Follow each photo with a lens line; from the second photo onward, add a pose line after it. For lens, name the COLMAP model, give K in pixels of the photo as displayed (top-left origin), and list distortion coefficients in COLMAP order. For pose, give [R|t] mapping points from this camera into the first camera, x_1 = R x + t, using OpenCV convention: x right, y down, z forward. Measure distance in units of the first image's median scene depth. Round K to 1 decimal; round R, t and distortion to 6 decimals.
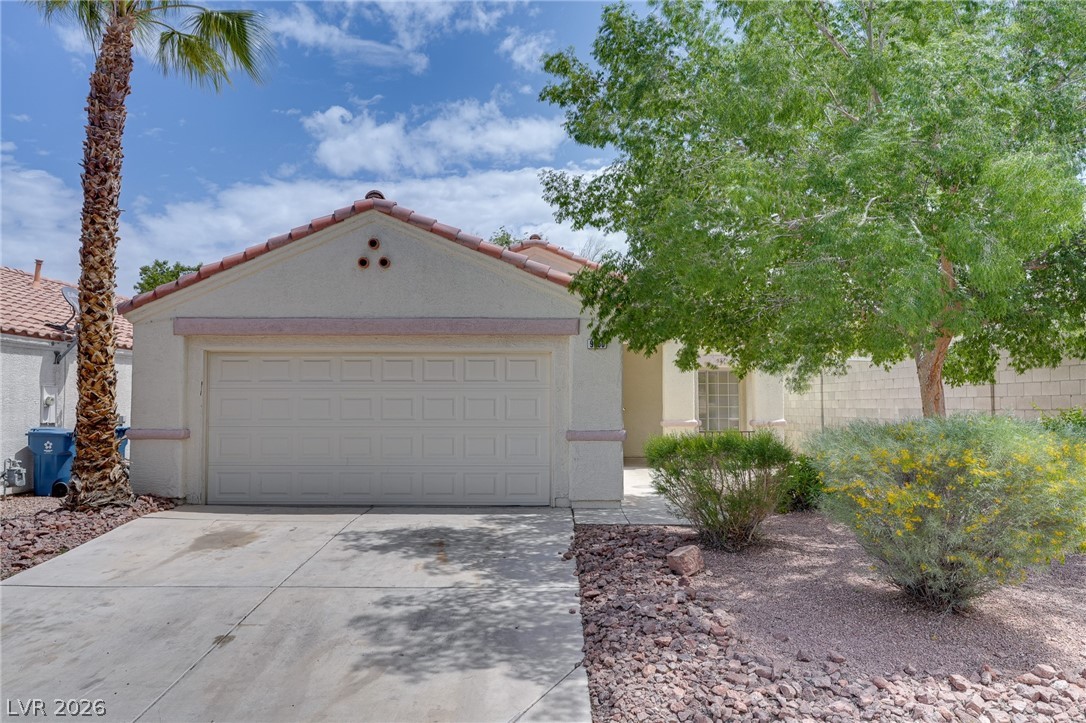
lens RADIAL K [[518.5, 0, 543.6], [0, 518.5, 365.6], [0, 0, 1]] dist [-0.000348, -0.000117]
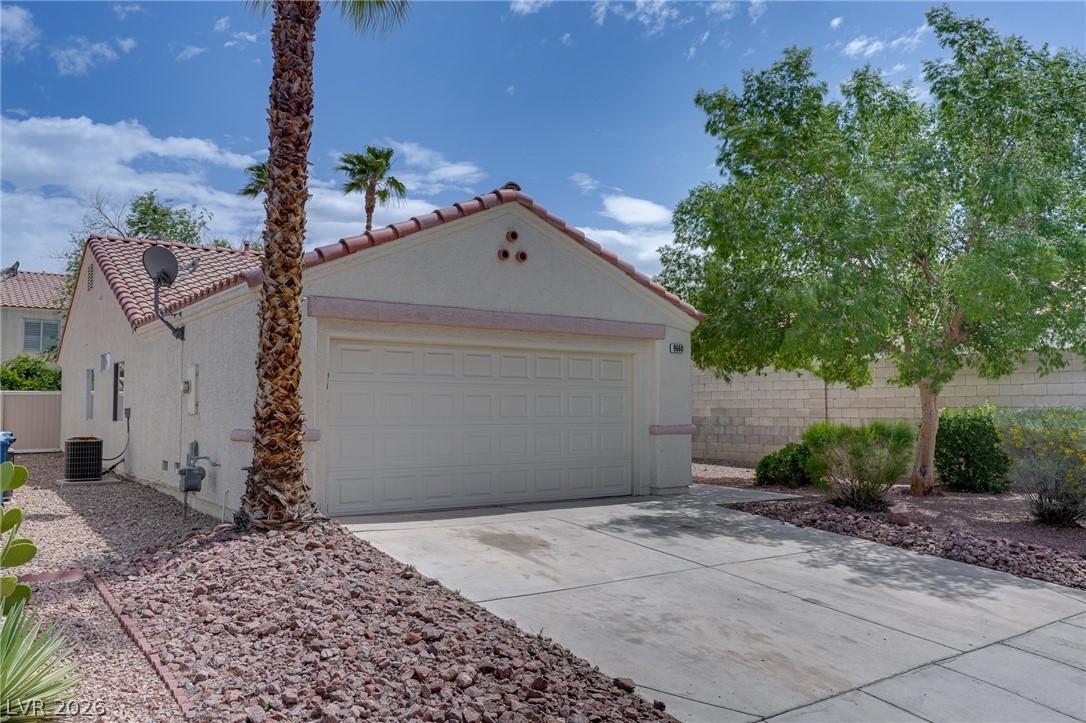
lens RADIAL K [[518.5, 0, 561.3], [0, 518.5, 366.0], [0, 0, 1]] dist [-0.000348, -0.000117]
pose [[0.916410, 0.033083, 0.398871, -0.662224], [-0.033178, 0.999427, -0.006666, 0.013158], [-0.398863, -0.007125, 0.916983, 0.071157]]
